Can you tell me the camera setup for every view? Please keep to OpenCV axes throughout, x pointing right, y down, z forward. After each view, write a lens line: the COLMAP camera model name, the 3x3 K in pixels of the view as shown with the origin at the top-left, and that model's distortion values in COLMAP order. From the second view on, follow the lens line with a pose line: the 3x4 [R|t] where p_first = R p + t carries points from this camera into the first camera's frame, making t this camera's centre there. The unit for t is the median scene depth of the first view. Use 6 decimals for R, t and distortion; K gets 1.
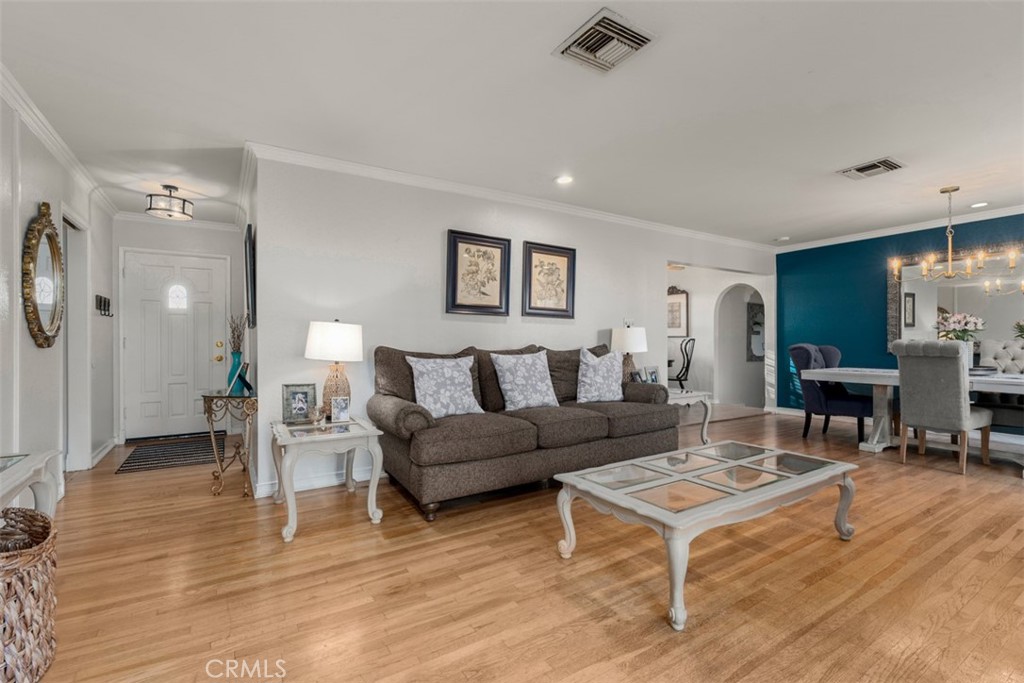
lens RADIAL K [[463.2, 0, 513.2], [0, 463.2, 338.4], [0, 0, 1]] dist [0.003728, -0.000076]
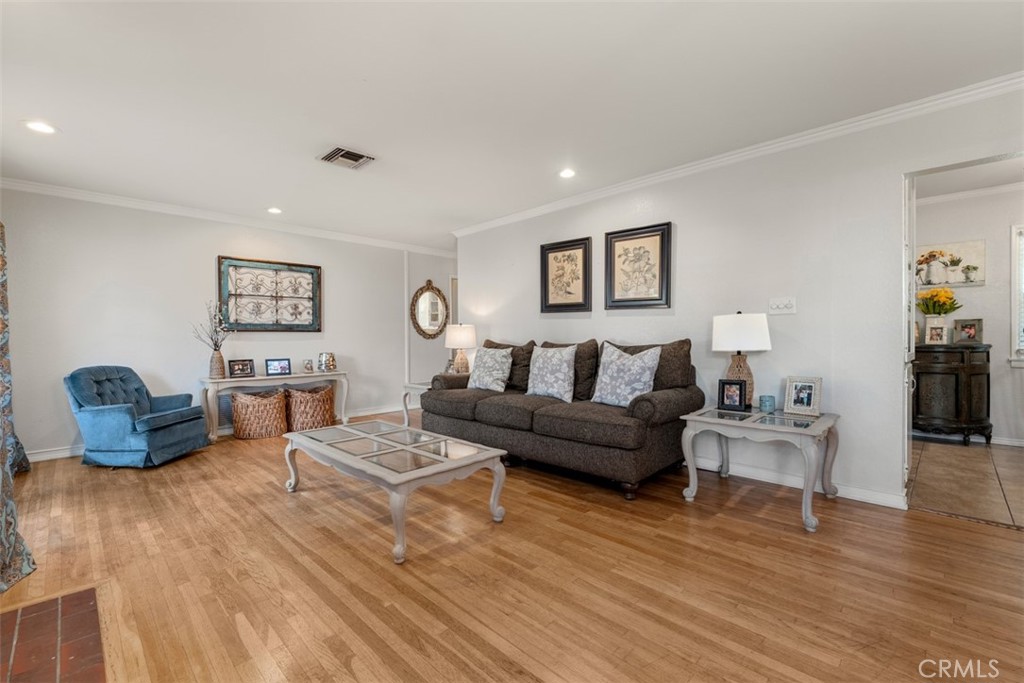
lens RADIAL K [[454.6, 0, 512.5], [0, 454.6, 343.4], [0, 0, 1]] dist [-0.002540, 0.000012]
pose [[0.203432, 0.017578, -0.978931, 0.974037], [0.014976, 0.999666, 0.021062, -0.000294], [0.978975, -0.018945, 0.203101, 0.634232]]
